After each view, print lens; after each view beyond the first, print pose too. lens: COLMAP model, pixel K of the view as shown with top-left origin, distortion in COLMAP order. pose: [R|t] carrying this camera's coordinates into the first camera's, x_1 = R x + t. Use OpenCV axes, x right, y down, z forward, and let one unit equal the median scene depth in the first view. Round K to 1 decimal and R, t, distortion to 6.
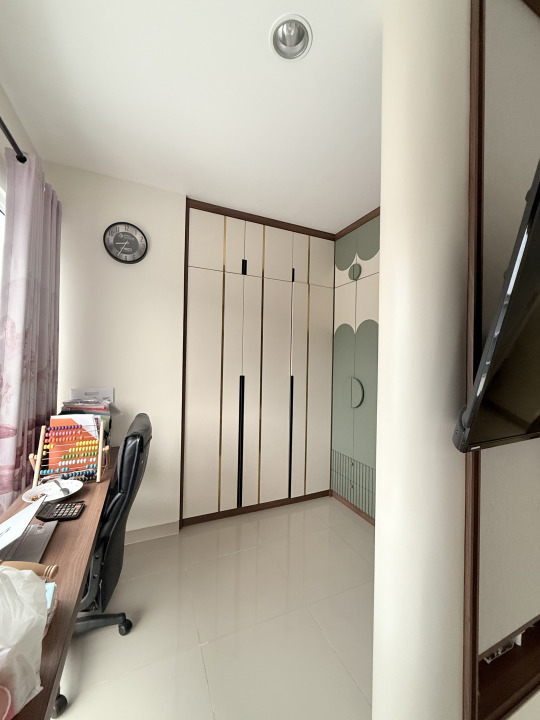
lens RADIAL K [[286.0, 0, 270.3], [0, 286.0, 359.1], [0, 0, 1]] dist [-0.000458, 0.000060]
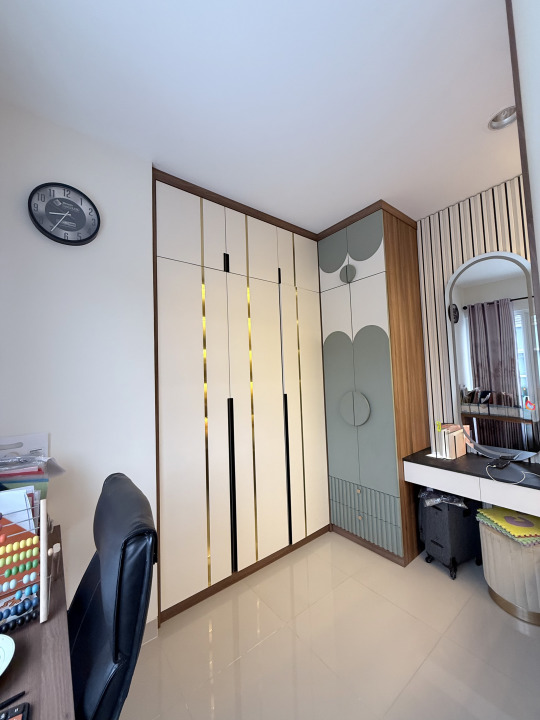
lens RADIAL K [[286.0, 0, 270.3], [0, 286.0, 359.1], [0, 0, 1]] dist [-0.000458, 0.000060]
pose [[0.970028, -0.039109, 0.239823, -0.174627], [0.052166, 0.997468, -0.048337, -0.005371], [-0.237326, 0.059399, 0.969612, 0.206260]]
